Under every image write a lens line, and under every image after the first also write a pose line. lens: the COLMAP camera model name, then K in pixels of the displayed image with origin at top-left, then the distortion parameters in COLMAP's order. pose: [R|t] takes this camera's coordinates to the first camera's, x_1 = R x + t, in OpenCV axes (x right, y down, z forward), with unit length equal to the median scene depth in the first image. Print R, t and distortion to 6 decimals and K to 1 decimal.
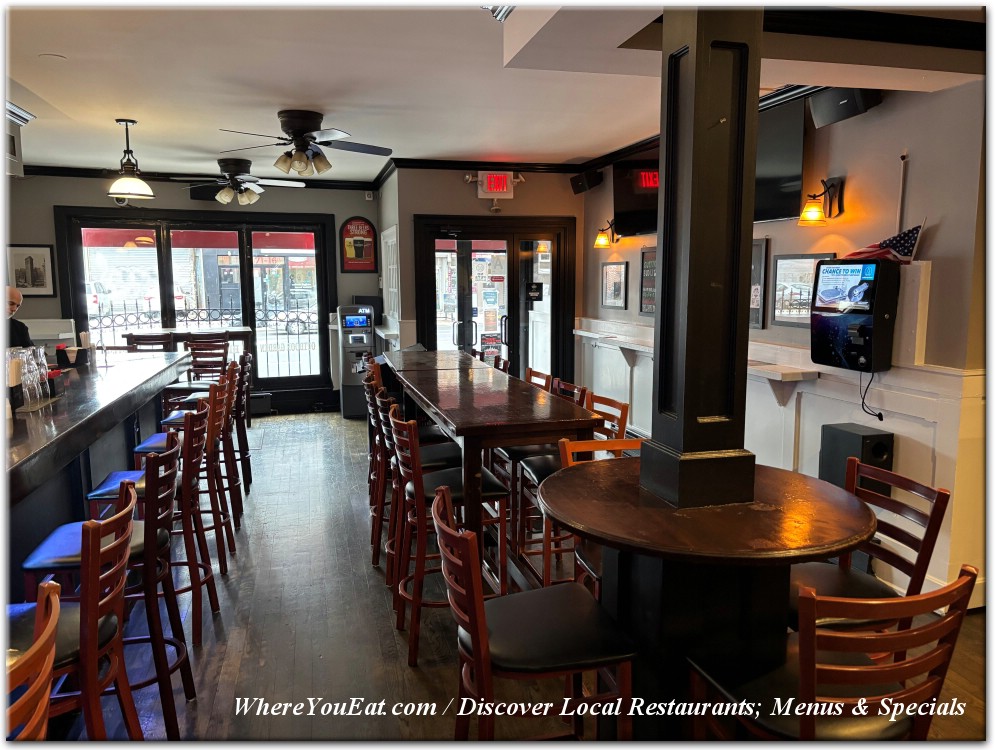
lens RADIAL K [[744.7, 0, 504.1], [0, 744.7, 376.1], [0, 0, 1]] dist [0.061832, -0.070652]
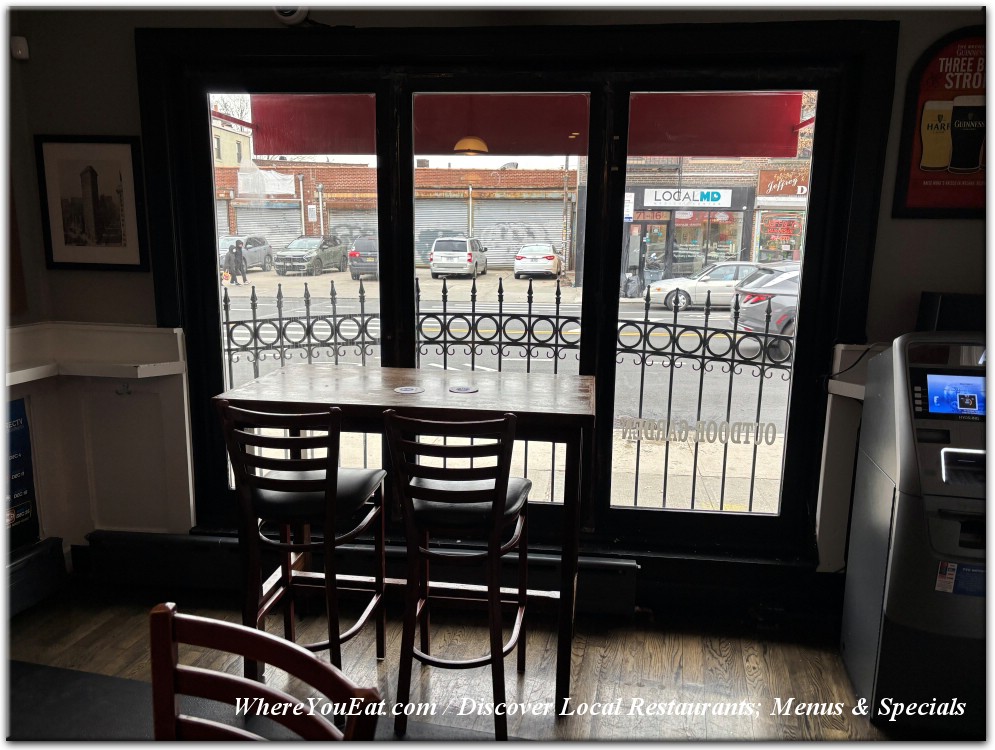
lens RADIAL K [[744.7, 0, 497.5], [0, 744.7, 380.8], [0, 0, 1]] dist [0.061832, -0.070652]
pose [[0.879028, 0.108245, -0.464319, -0.215327], [-0.081344, 0.993657, 0.077651, -0.084052], [0.469779, -0.030488, 0.882257, 0.662198]]
